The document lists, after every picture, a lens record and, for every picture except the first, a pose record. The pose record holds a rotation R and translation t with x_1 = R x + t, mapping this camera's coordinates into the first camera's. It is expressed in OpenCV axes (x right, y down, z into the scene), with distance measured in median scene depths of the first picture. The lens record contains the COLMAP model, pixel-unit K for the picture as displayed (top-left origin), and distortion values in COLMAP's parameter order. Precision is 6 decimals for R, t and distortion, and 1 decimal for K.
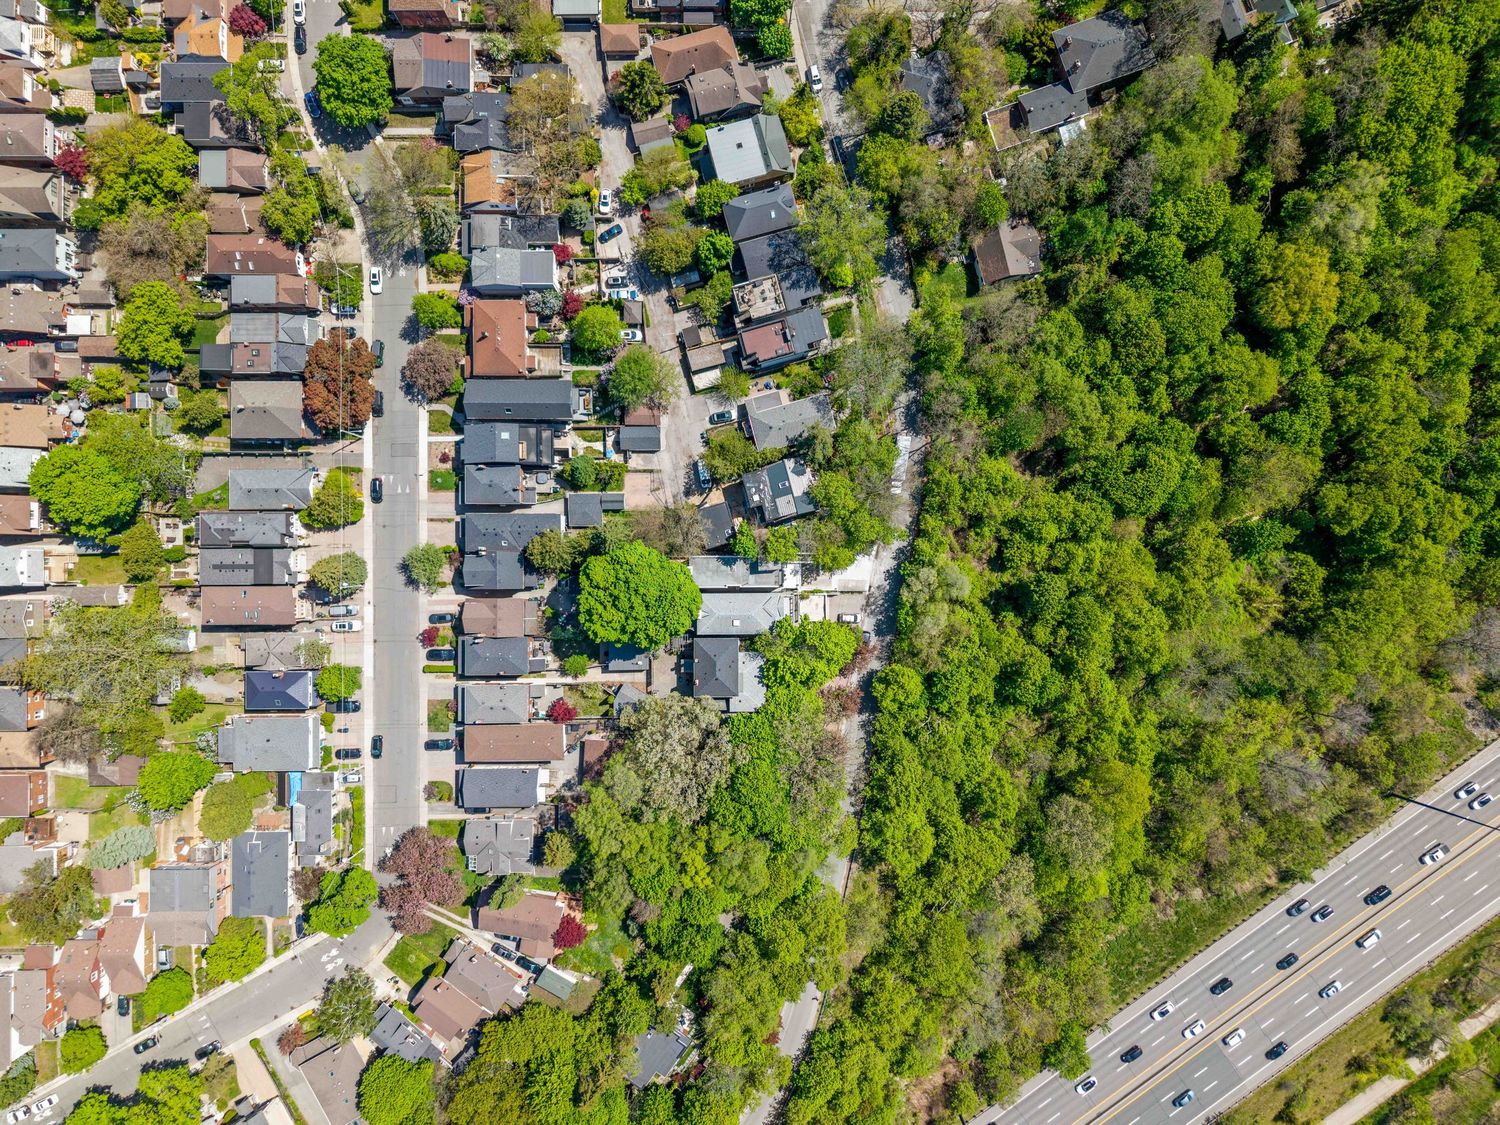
lens RADIAL K [[1009.9, 0, 751.9], [0, 1009.9, 562.0], [0, 0, 1]] dist [0.022177, -0.018786]
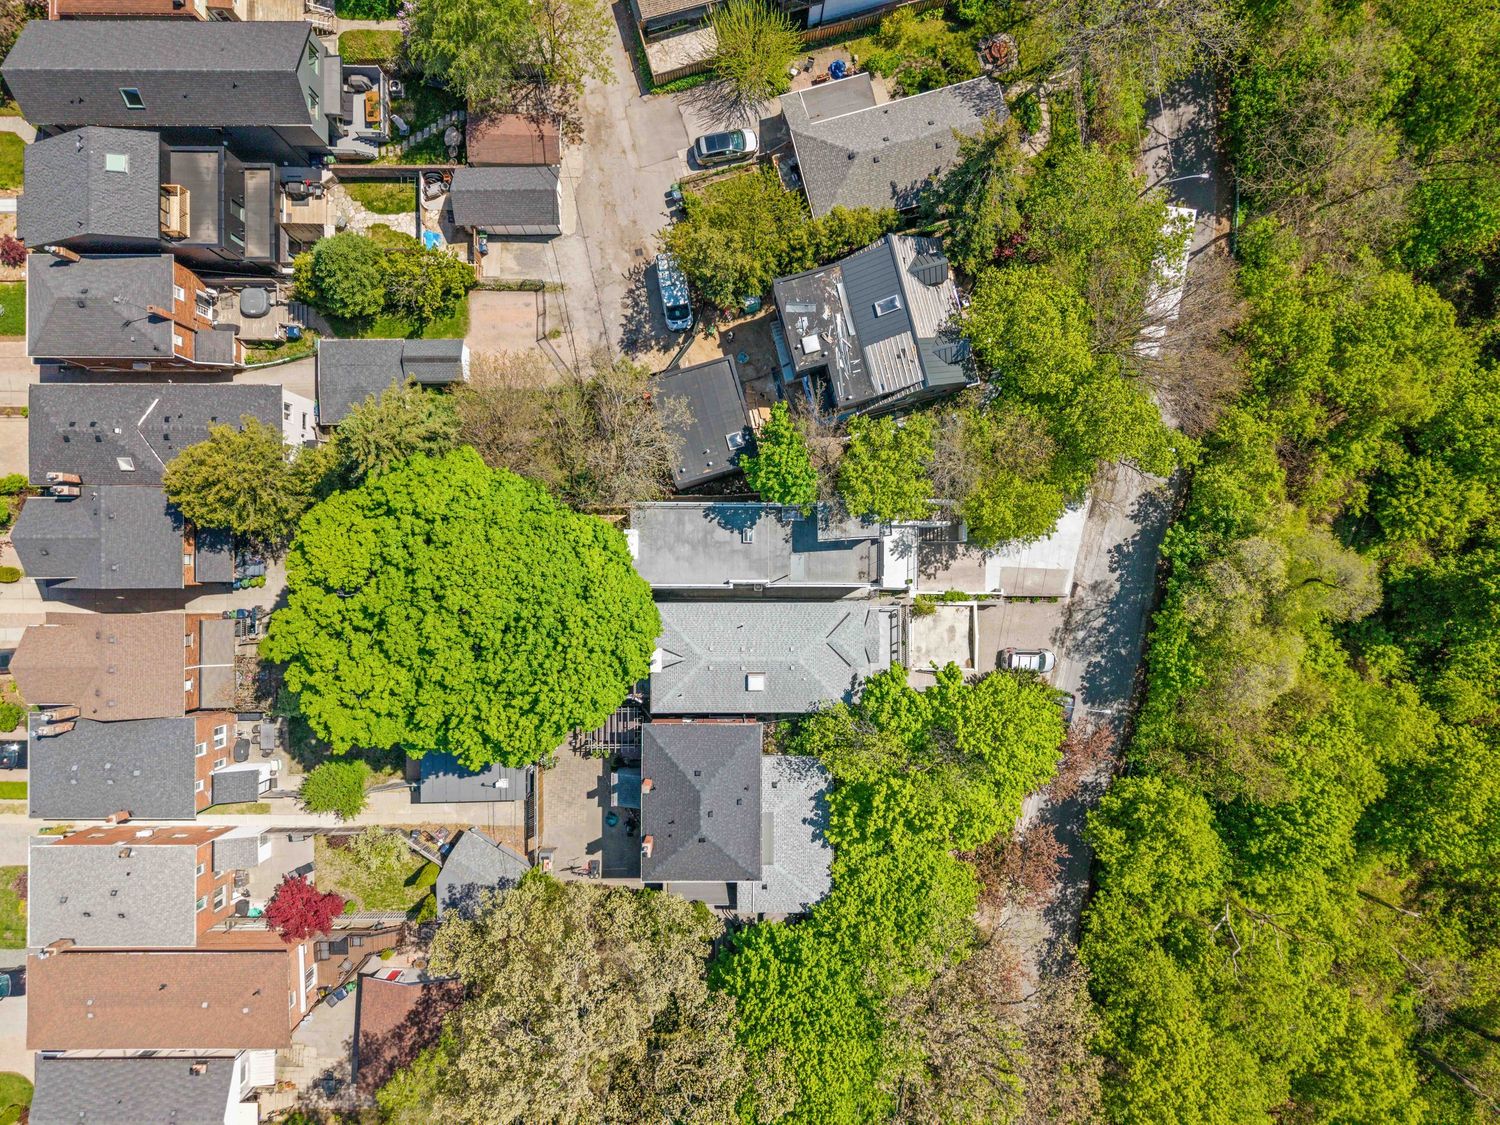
lens RADIAL K [[1009.9, 0, 751.3], [0, 1009.9, 569.5], [0, 0, 1]] dist [0.022177, -0.018786]
pose [[0.999972, 0.004983, -0.005623, -0.014823], [-0.004878, 0.999815, 0.018629, 0.011549], [0.005715, -0.018601, 0.999811, 0.611197]]
